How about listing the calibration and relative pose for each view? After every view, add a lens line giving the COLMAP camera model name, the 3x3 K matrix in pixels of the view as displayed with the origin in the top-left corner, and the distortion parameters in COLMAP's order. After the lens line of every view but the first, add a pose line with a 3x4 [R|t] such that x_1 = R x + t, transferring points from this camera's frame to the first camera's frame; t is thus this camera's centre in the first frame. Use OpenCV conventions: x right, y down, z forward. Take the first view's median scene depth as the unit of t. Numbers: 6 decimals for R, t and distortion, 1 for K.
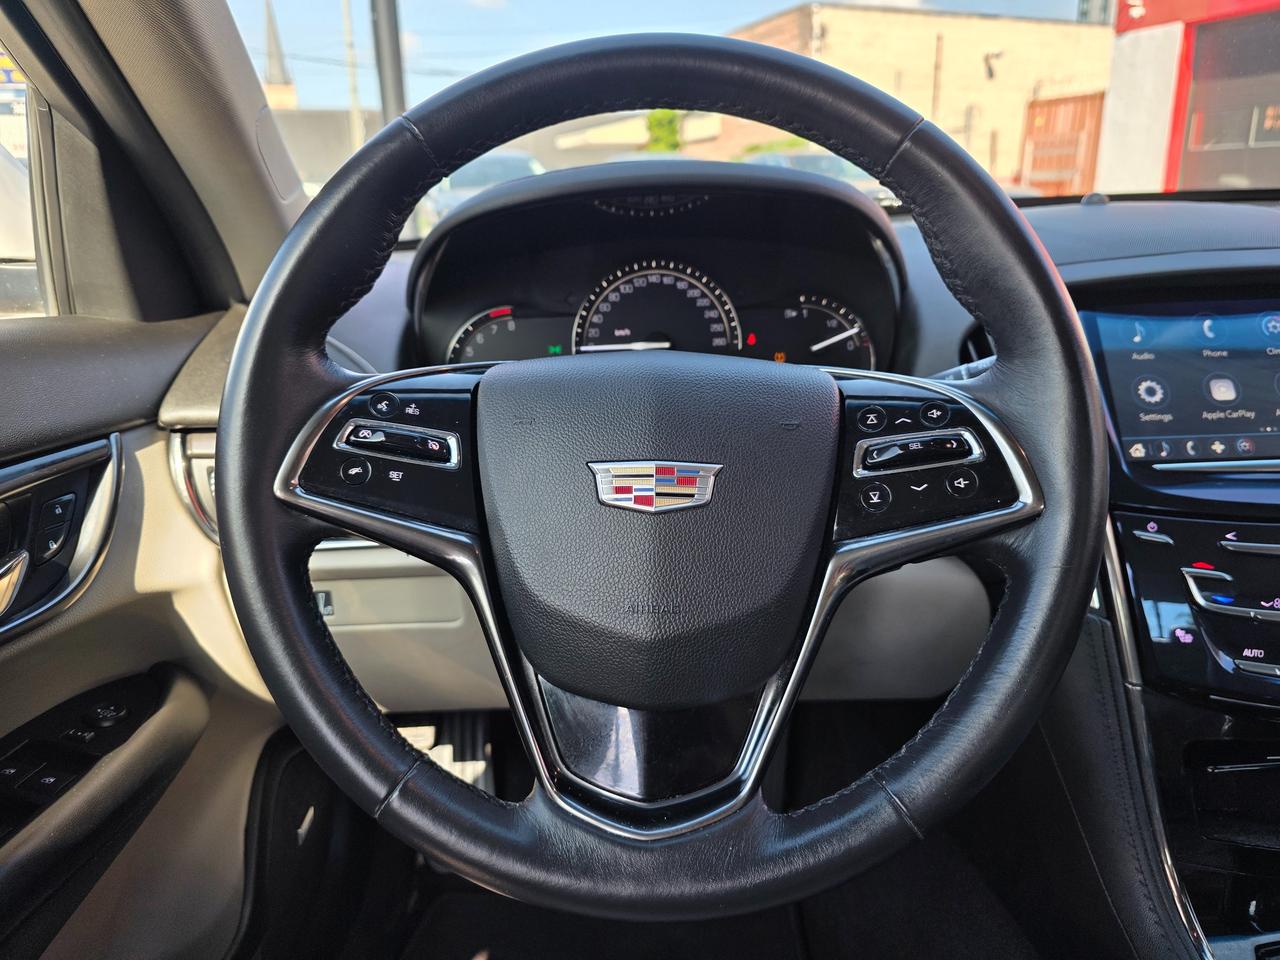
lens RADIAL K [[867.7, 0, 630.8], [0, 867.7, 484.1], [0, 0, 1]] dist [0.032028, -0.036393]
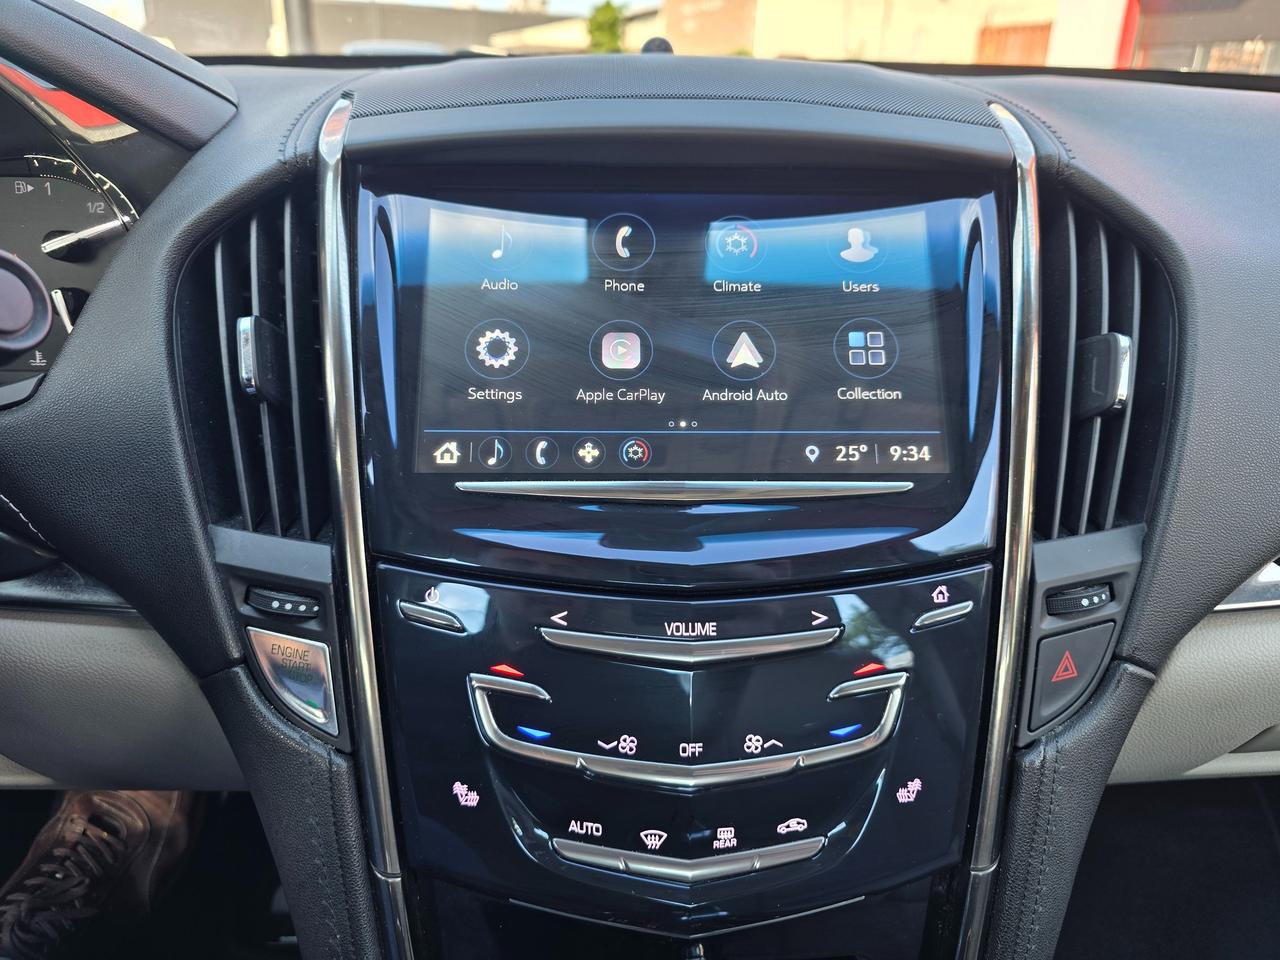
lens RADIAL K [[867.7, 0, 647.0], [0, 867.7, 468.9], [0, 0, 1]] dist [0.032028, -0.036393]
pose [[0.997539, 0.032852, 0.061947, 0.582681], [-0.037033, 0.997024, 0.067612, -0.061574], [-0.059541, -0.069739, 0.995787, 0.376018]]
